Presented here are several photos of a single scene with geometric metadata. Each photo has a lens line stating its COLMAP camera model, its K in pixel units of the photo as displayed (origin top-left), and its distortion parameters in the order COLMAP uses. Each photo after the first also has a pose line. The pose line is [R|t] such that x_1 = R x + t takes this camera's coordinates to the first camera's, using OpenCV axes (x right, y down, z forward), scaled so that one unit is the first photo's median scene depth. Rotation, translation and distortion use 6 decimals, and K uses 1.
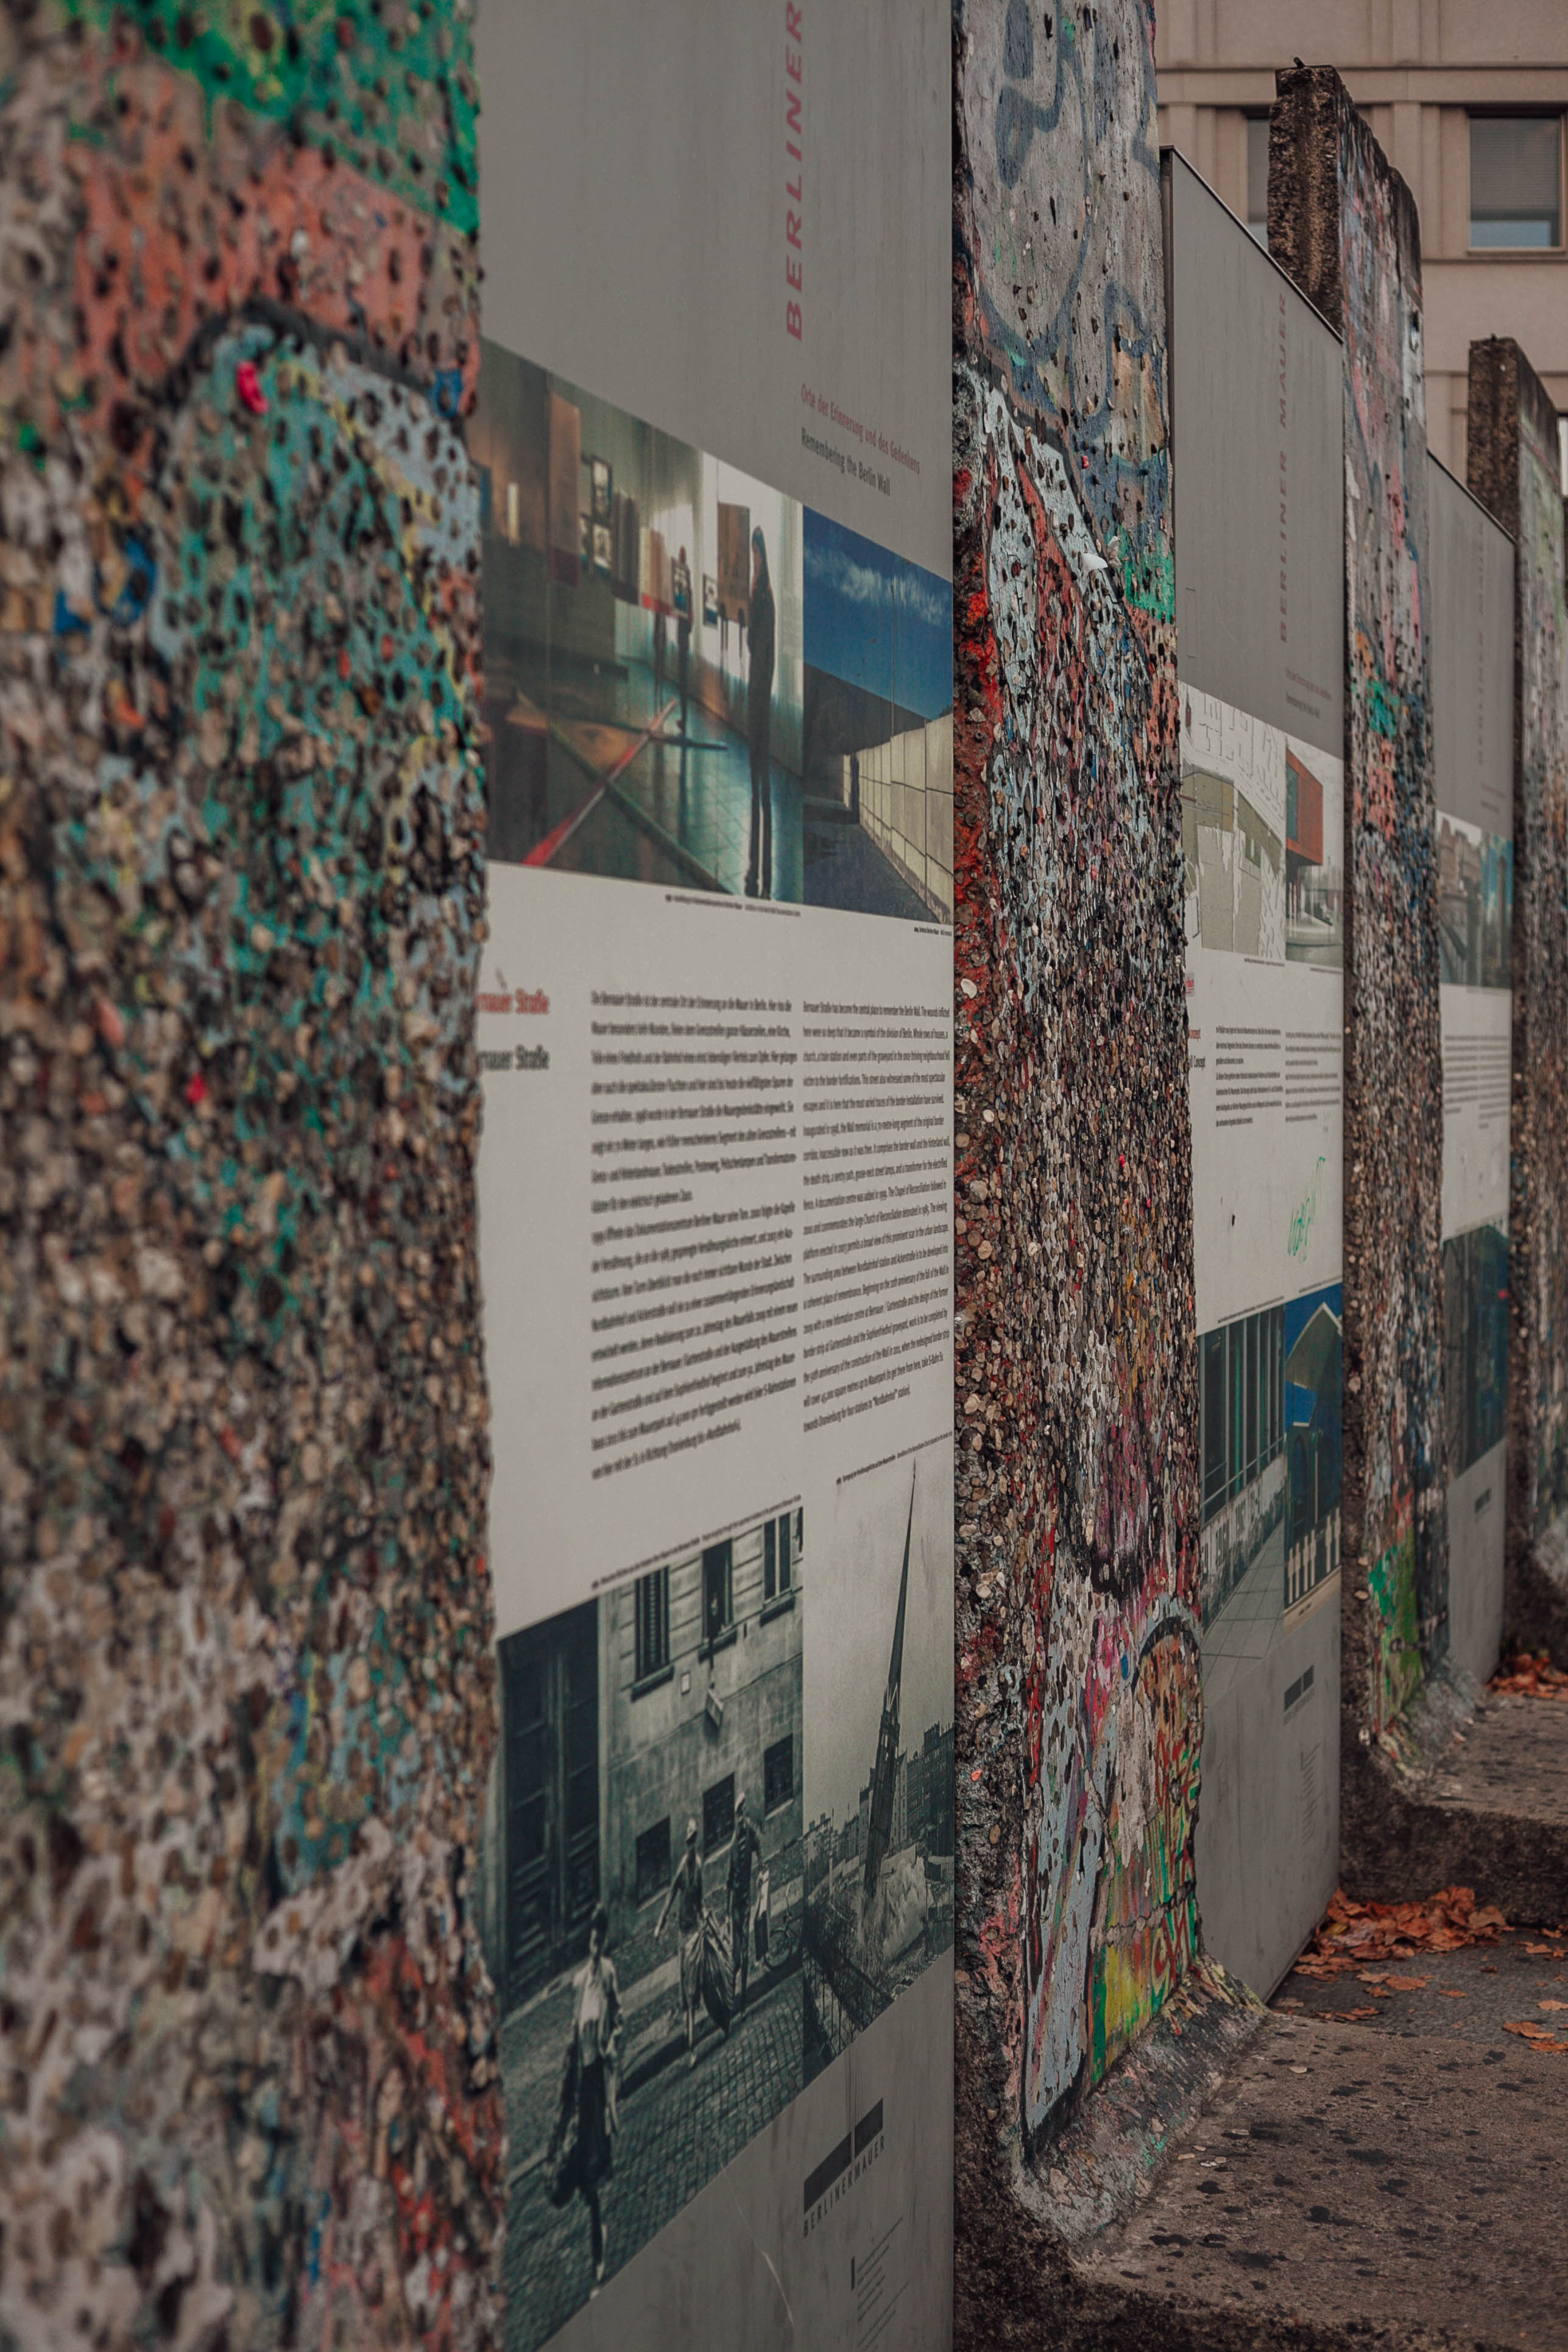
lens RADIAL K [[3422.3, 0, 833.3], [0, 3422.3, 1181.8], [0, 0, 1]] dist [-0.095030, -0.046087]
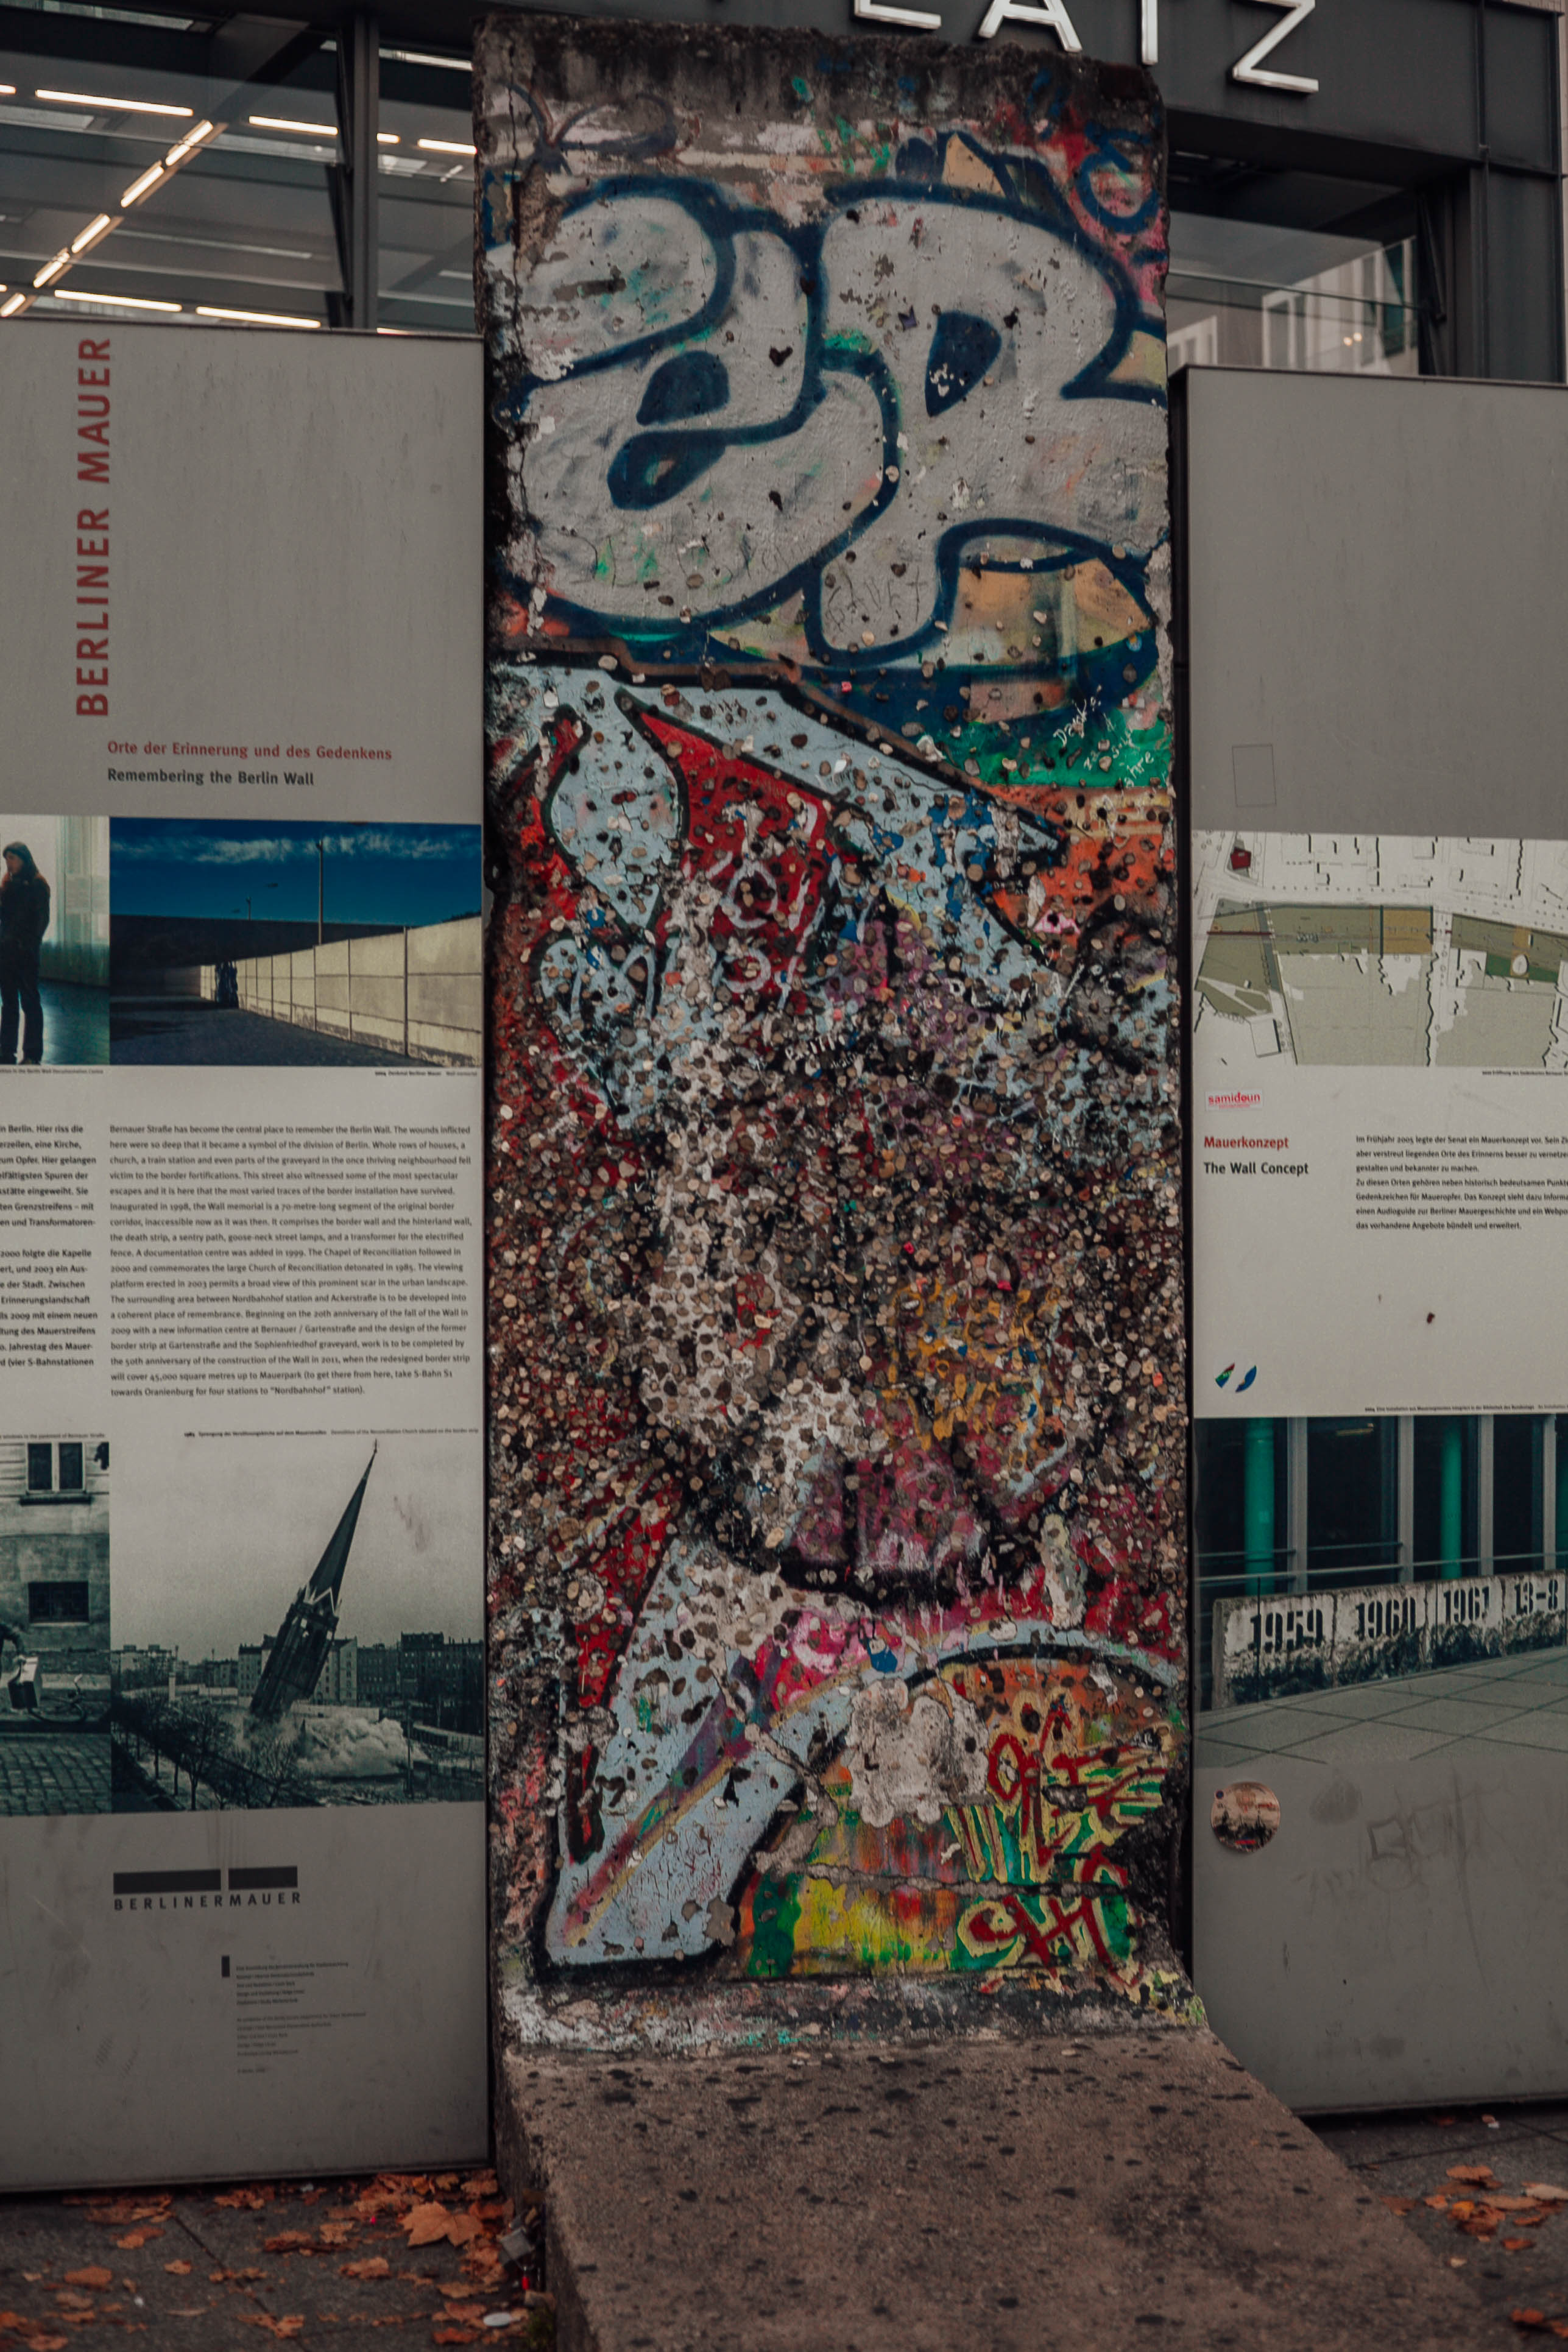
lens RADIAL K [[3422.3, 0, 833.3], [0, 3422.3, 1181.8], [0, 0, 1]] dist [-0.095030, -0.046087]
pose [[0.488023, 0.004056, -0.872822, 1.309142], [-0.034208, 0.999310, -0.014483, -0.012695], [0.872160, 0.036925, 0.487825, 0.437602]]
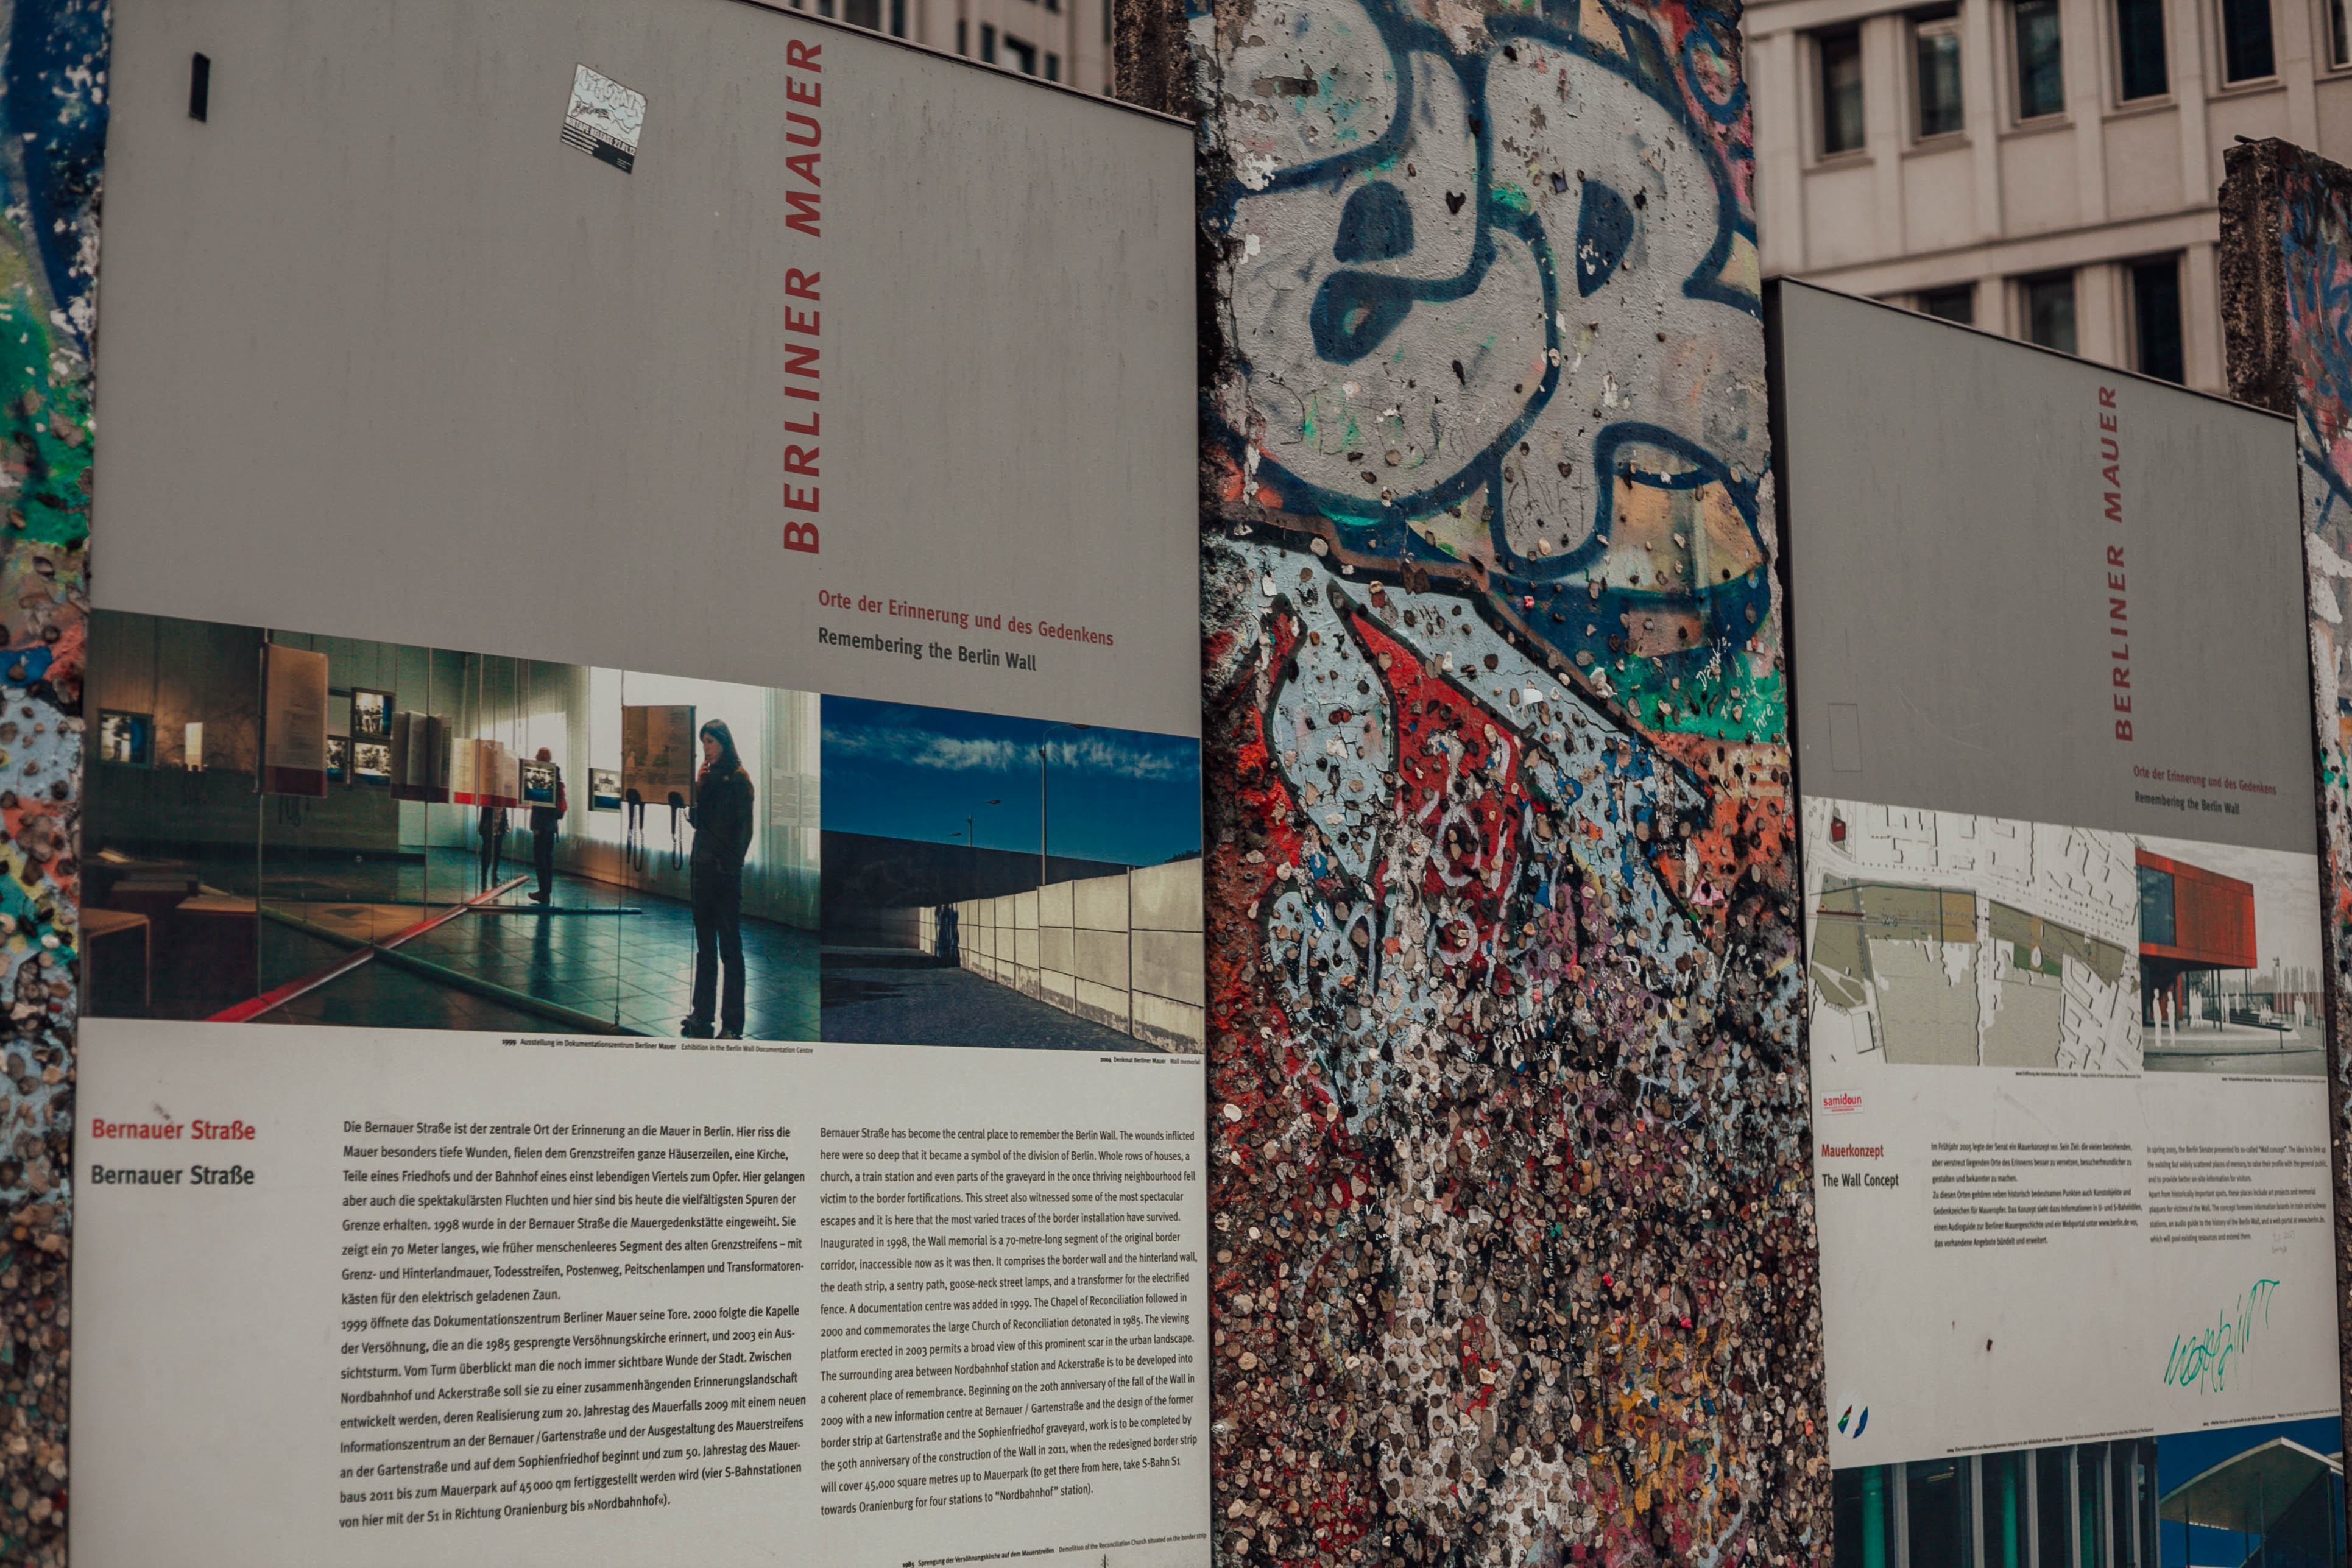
lens RADIAL K [[3422.3, 0, 1176.0], [0, 3422.3, 784.0], [0, 0, 1]] dist [-0.095030, -0.046087]
pose [[0.861221, -0.068358, -0.503612, 0.564561], [-0.010912, 0.988198, -0.152793, 0.005120], [0.508113, 0.137084, 0.850311, 0.071774]]
